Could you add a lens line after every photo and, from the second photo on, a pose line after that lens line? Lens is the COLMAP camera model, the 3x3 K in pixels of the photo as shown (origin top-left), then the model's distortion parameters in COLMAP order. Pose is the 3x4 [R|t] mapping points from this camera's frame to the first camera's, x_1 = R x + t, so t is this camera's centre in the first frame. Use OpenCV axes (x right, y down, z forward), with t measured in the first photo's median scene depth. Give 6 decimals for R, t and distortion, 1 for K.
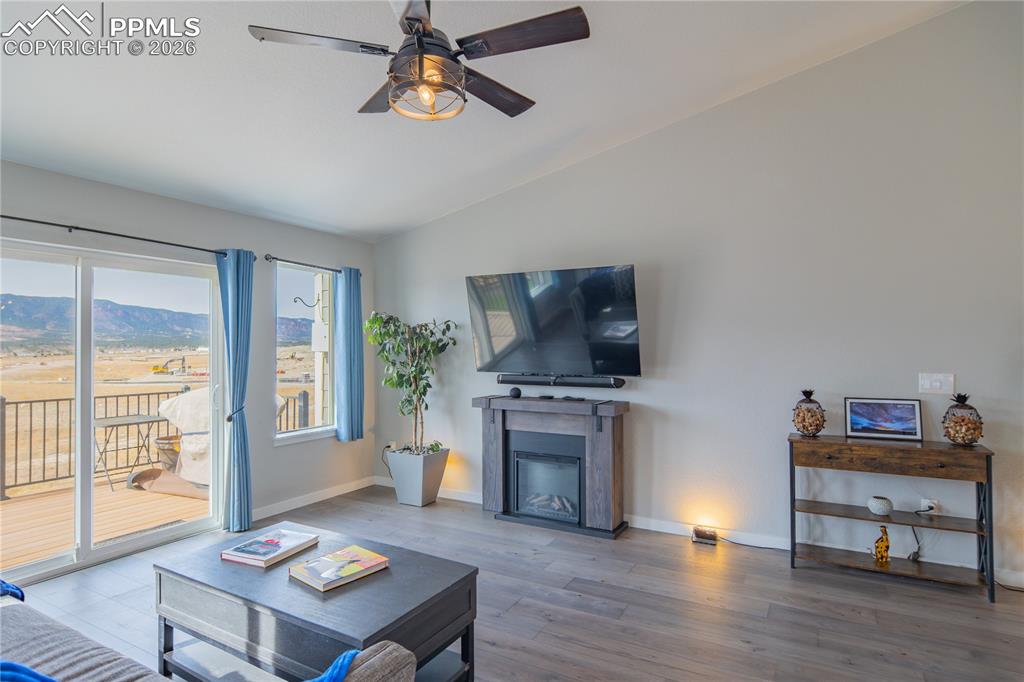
lens RADIAL K [[554.0, 0, 510.4], [0, 554.0, 342.3], [0, 0, 1]] dist [-0.003691, -0.000668]
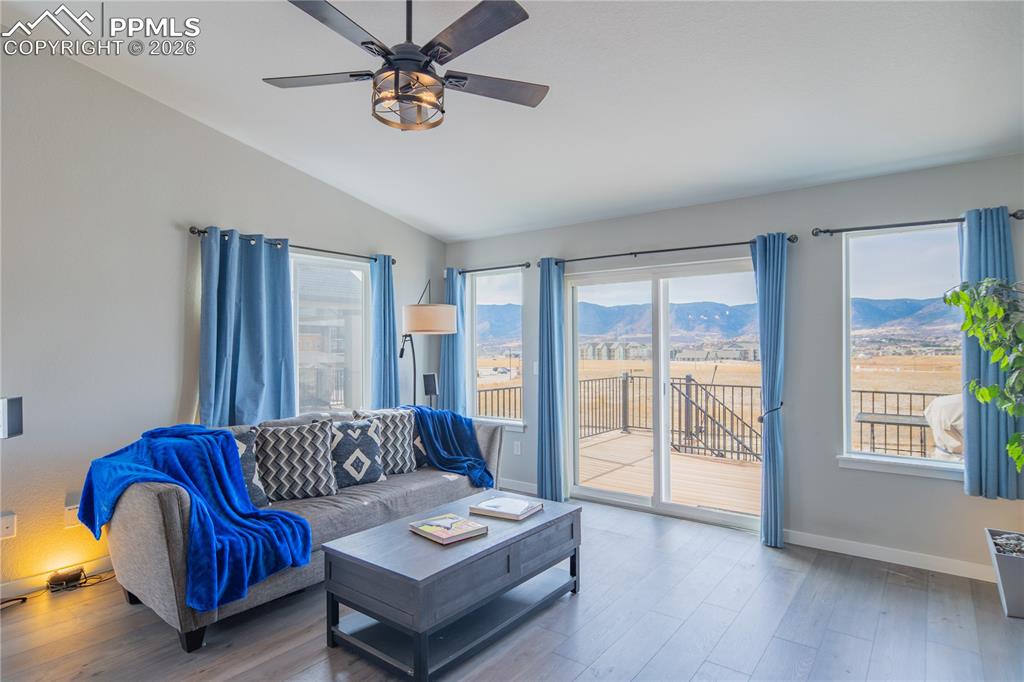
lens RADIAL K [[554.0, 0, 511.4], [0, 554.0, 341.3], [0, 0, 1]] dist [-0.003691, -0.000668]
pose [[-0.131730, -0.001394, -0.991285, 0.466508], [0.013060, 0.999910, -0.003141, 0.004553], [0.991200, -0.013360, -0.131700, 0.706575]]
